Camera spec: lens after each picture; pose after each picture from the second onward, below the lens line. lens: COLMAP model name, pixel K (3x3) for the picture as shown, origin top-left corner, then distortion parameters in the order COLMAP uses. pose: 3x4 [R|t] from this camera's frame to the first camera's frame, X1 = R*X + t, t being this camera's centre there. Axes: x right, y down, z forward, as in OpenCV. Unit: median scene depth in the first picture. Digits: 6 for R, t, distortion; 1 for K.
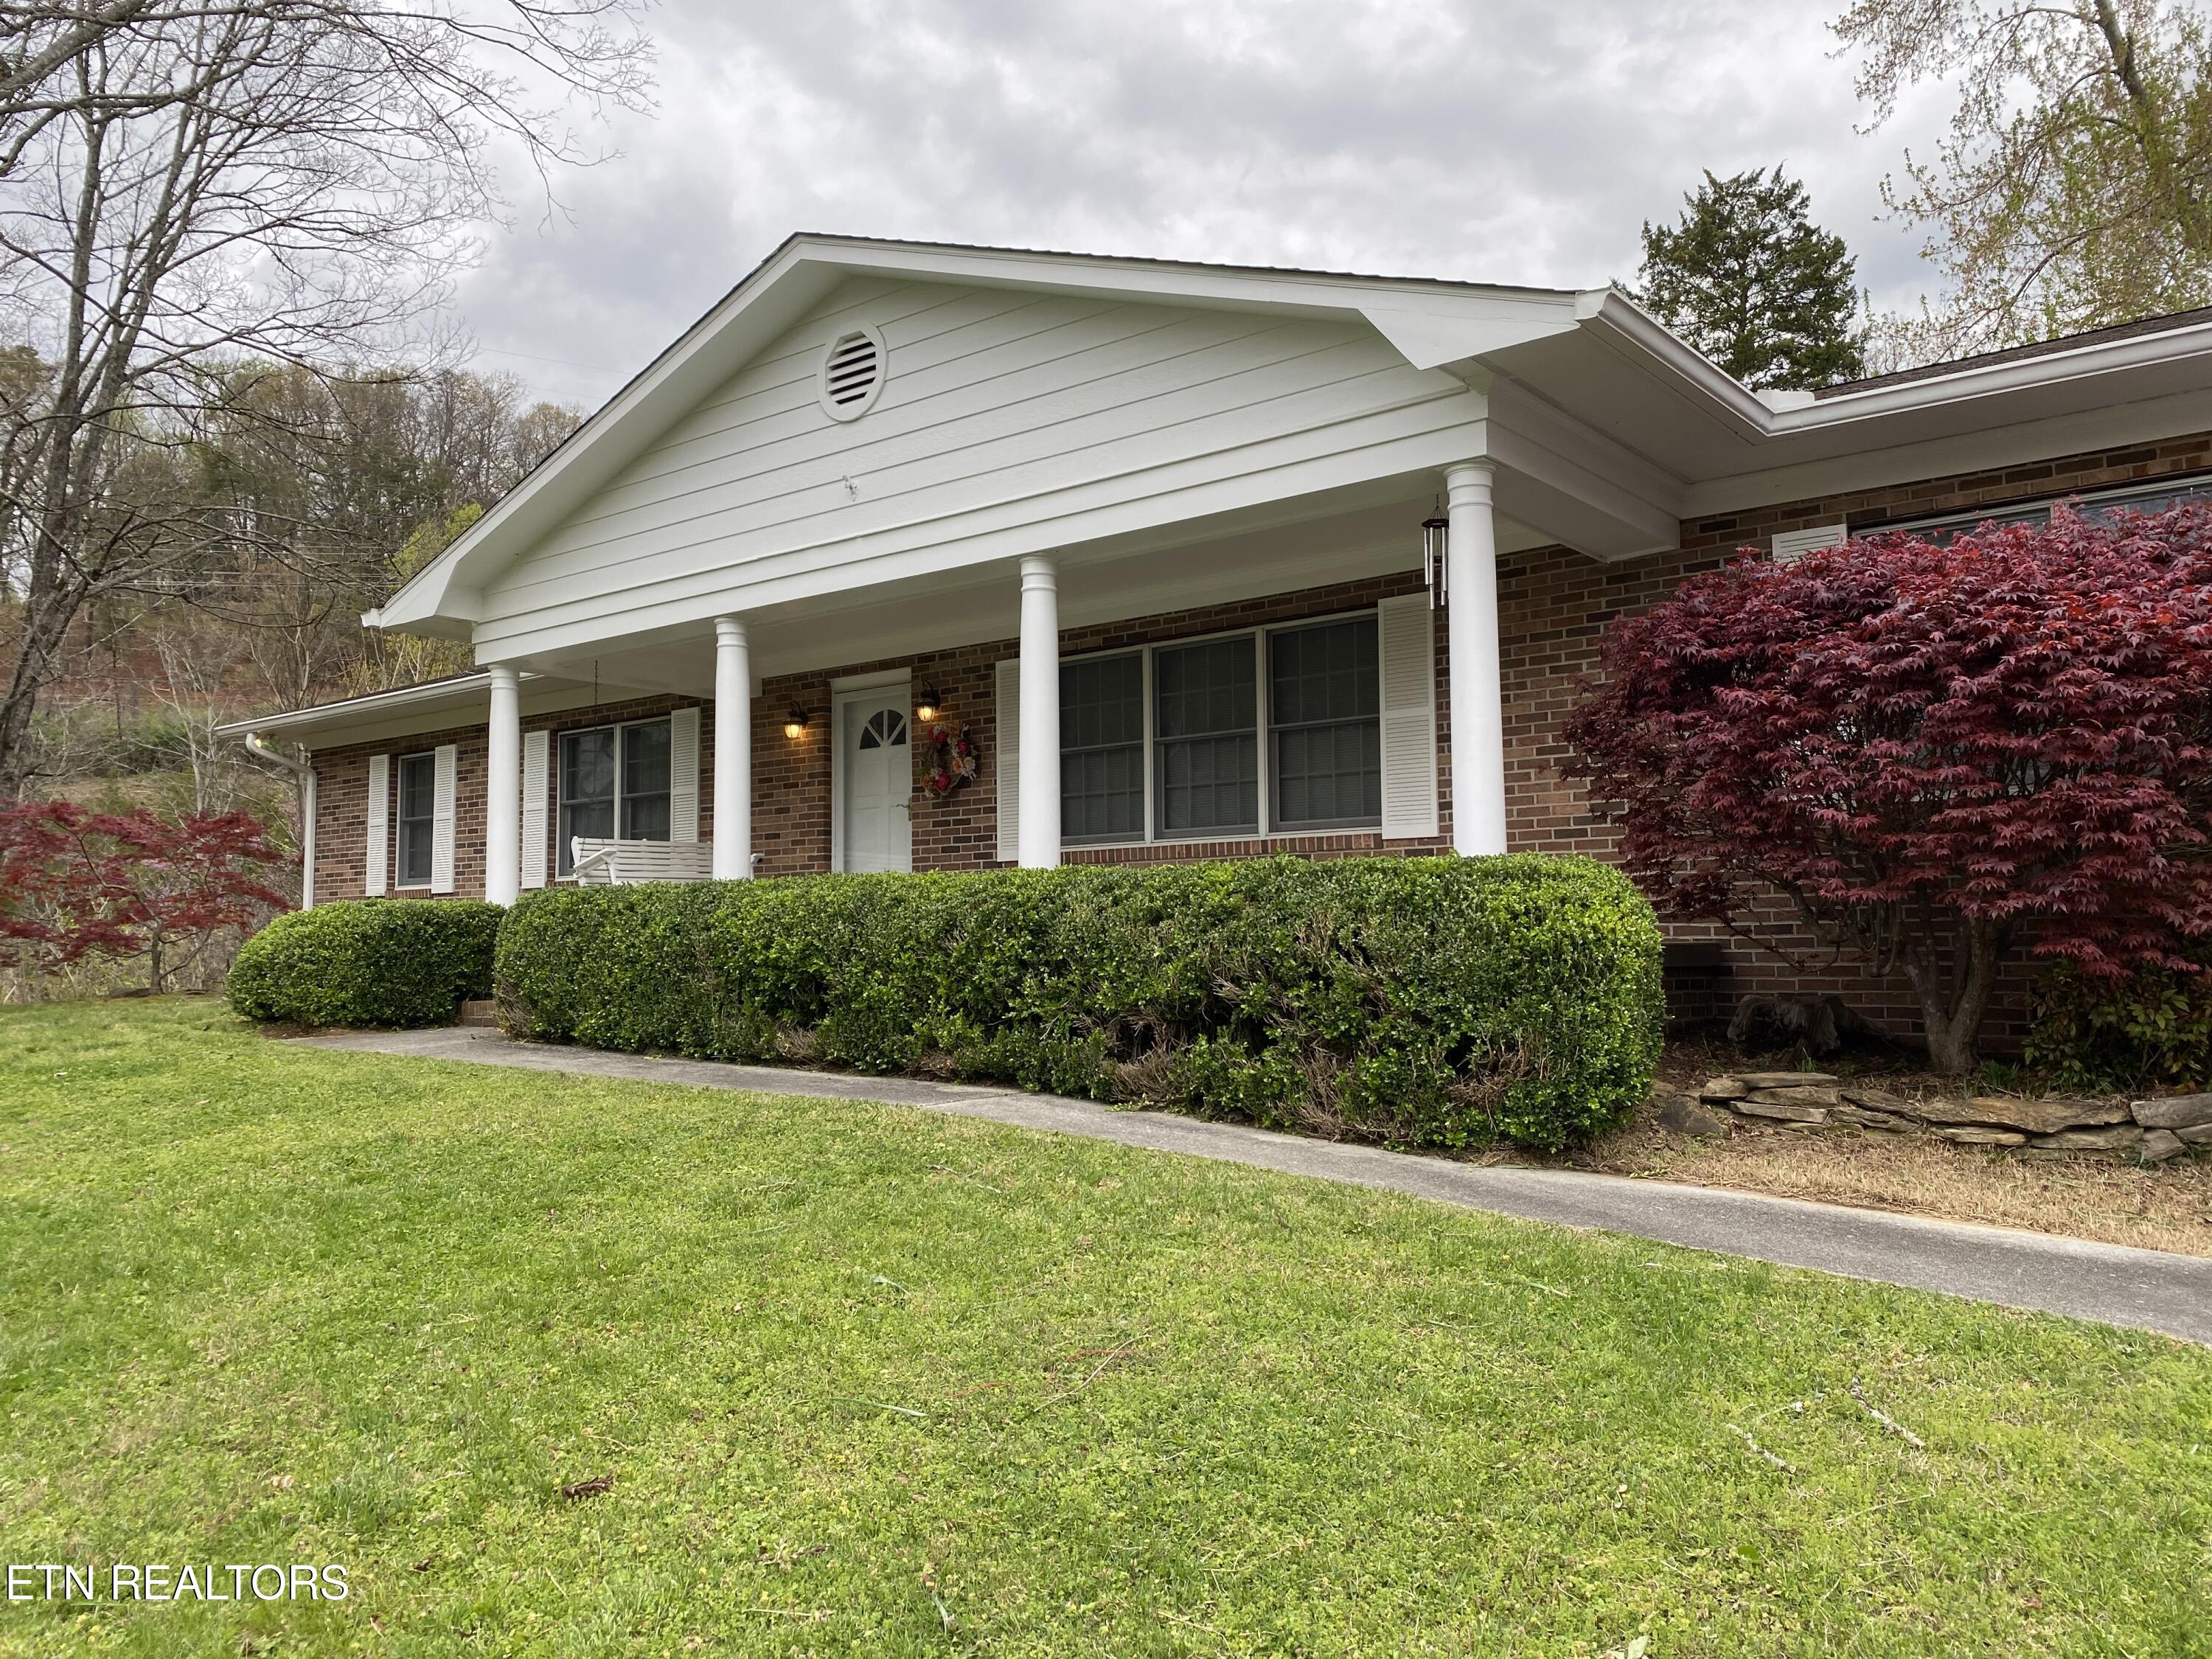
lens RADIAL K [[1644.3, 0, 1108.1], [0, 1644.3, 826.1], [0, 0, 1]] dist [0.056489, -0.003849]
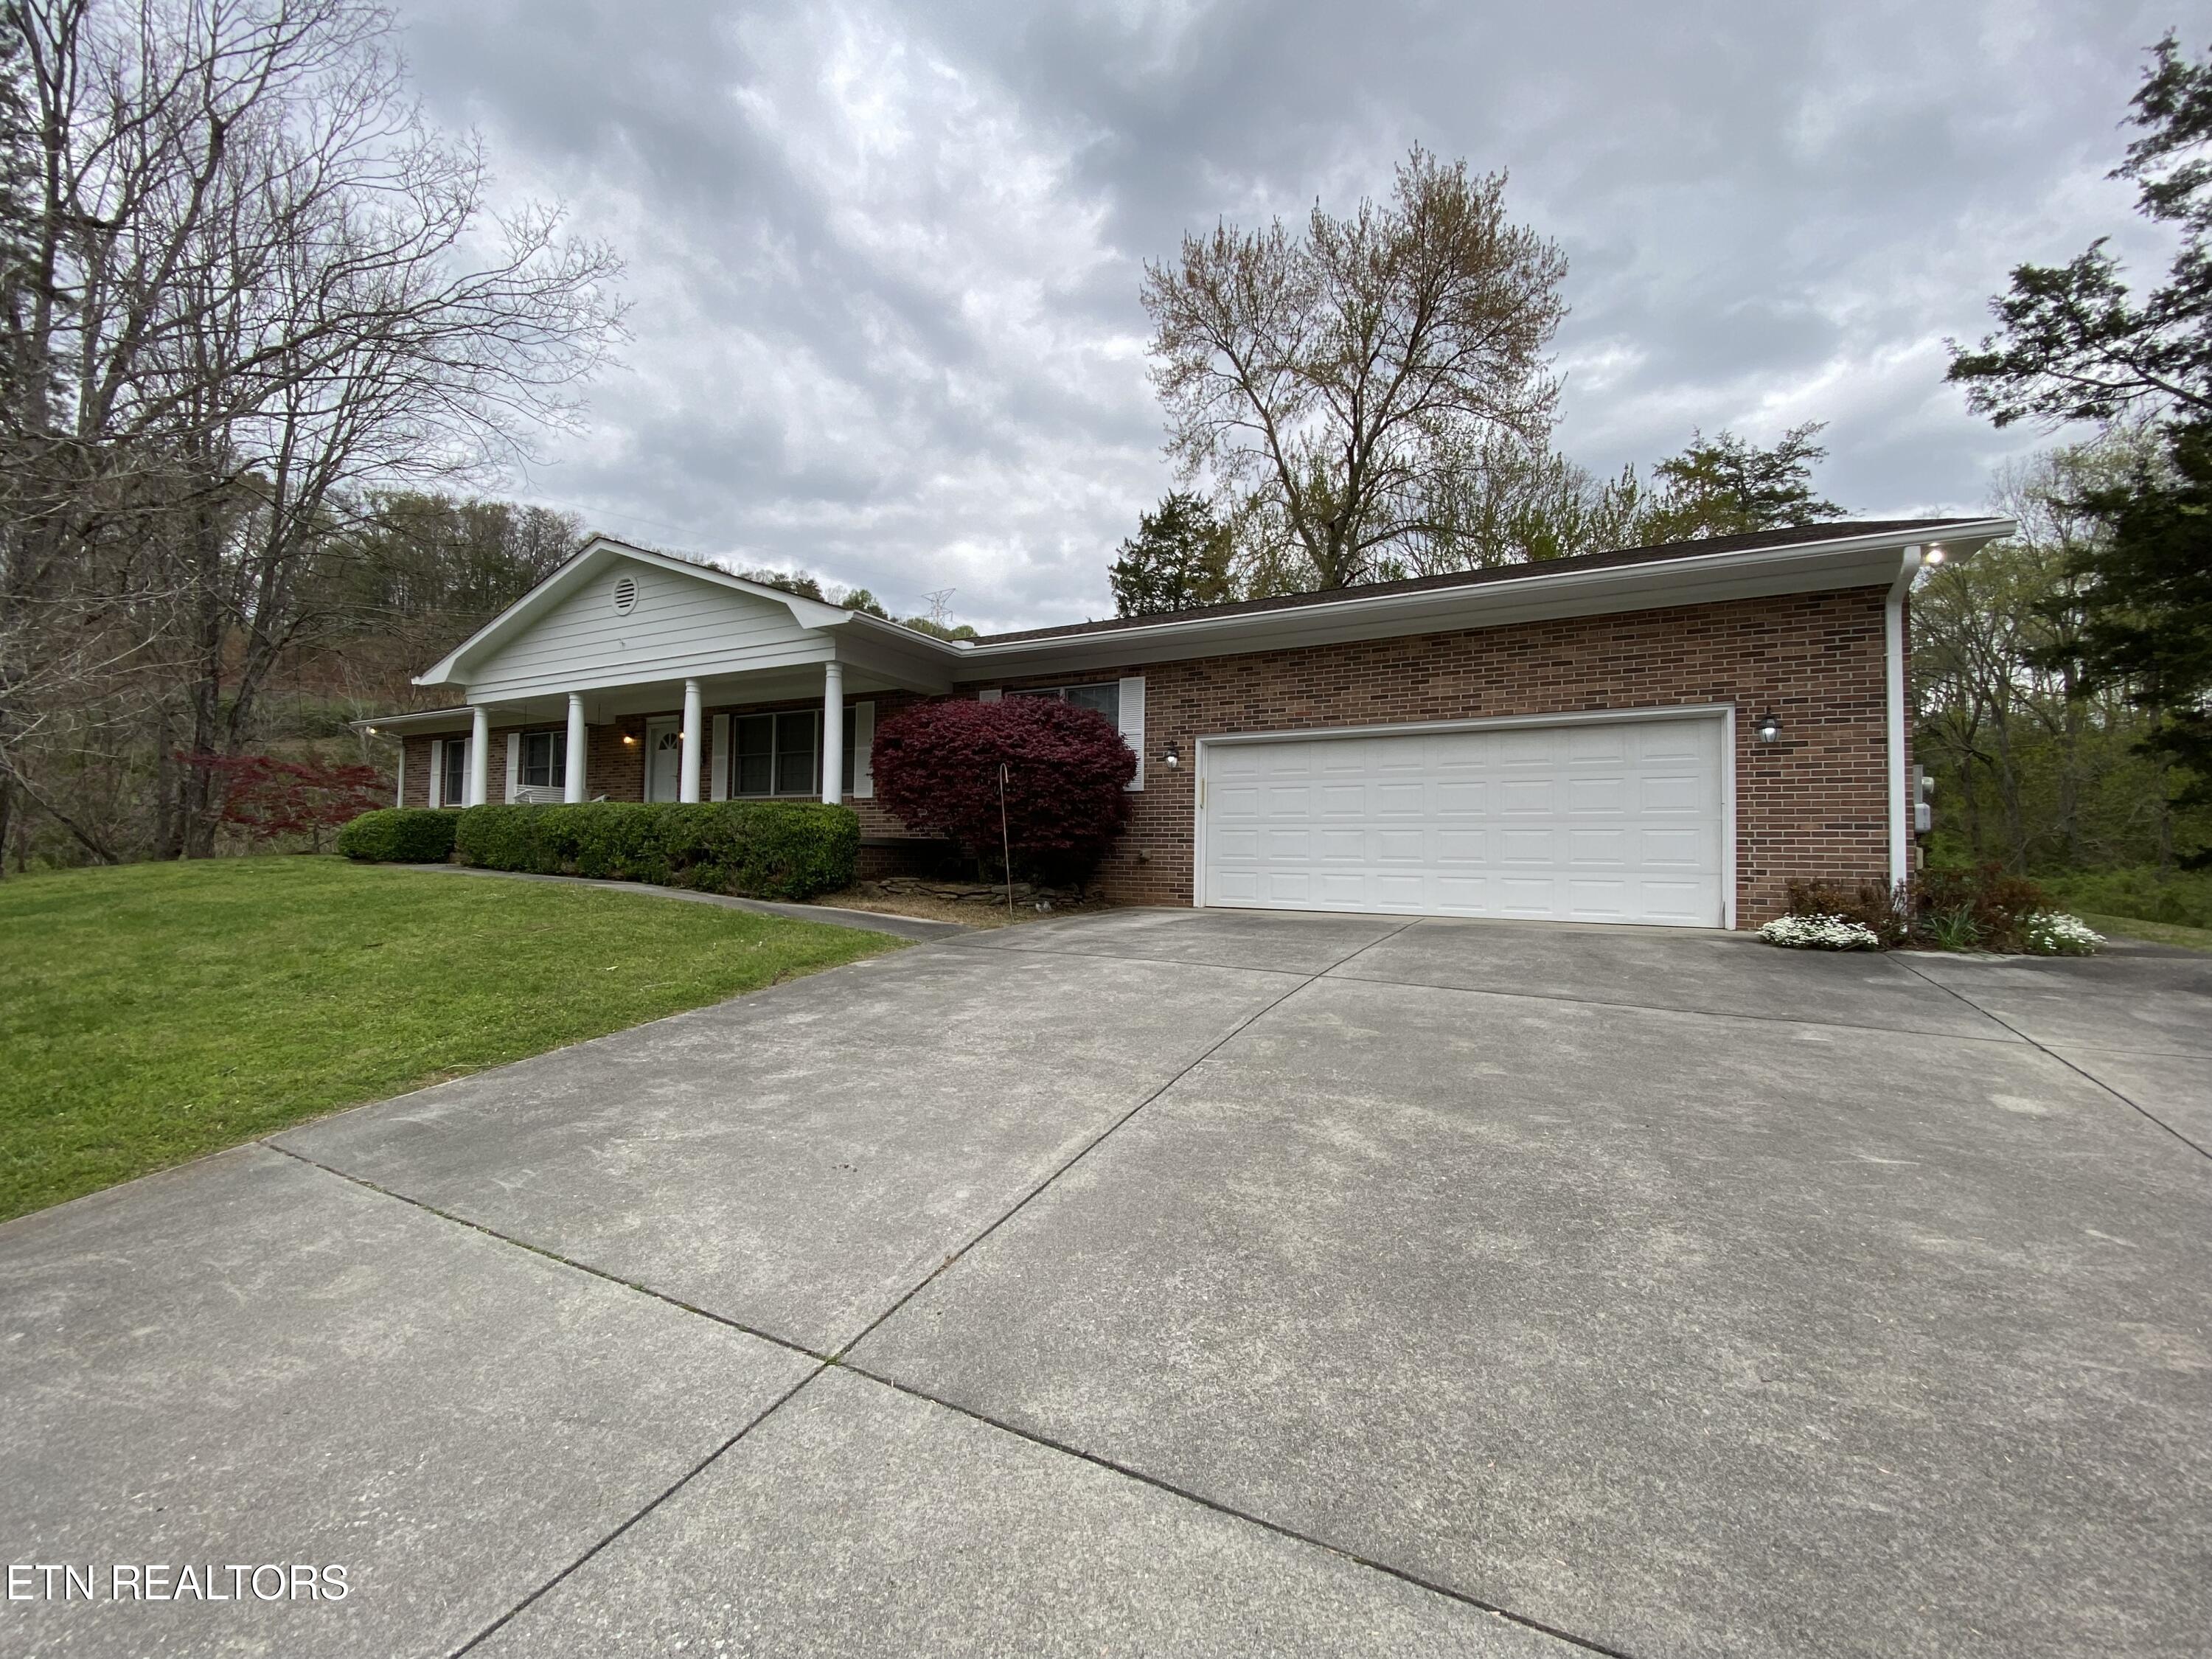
lens RADIAL K [[891.4, 0, 1099.8], [0, 891.4, 835.1], [0, 0, 1]] dist [0.000268, -0.000178]
pose [[0.982377, 0.030466, 0.184413, 0.273628], [-0.038937, 0.998338, 0.042489, -0.007388], [-0.182812, -0.048921, 0.981930, -0.386833]]
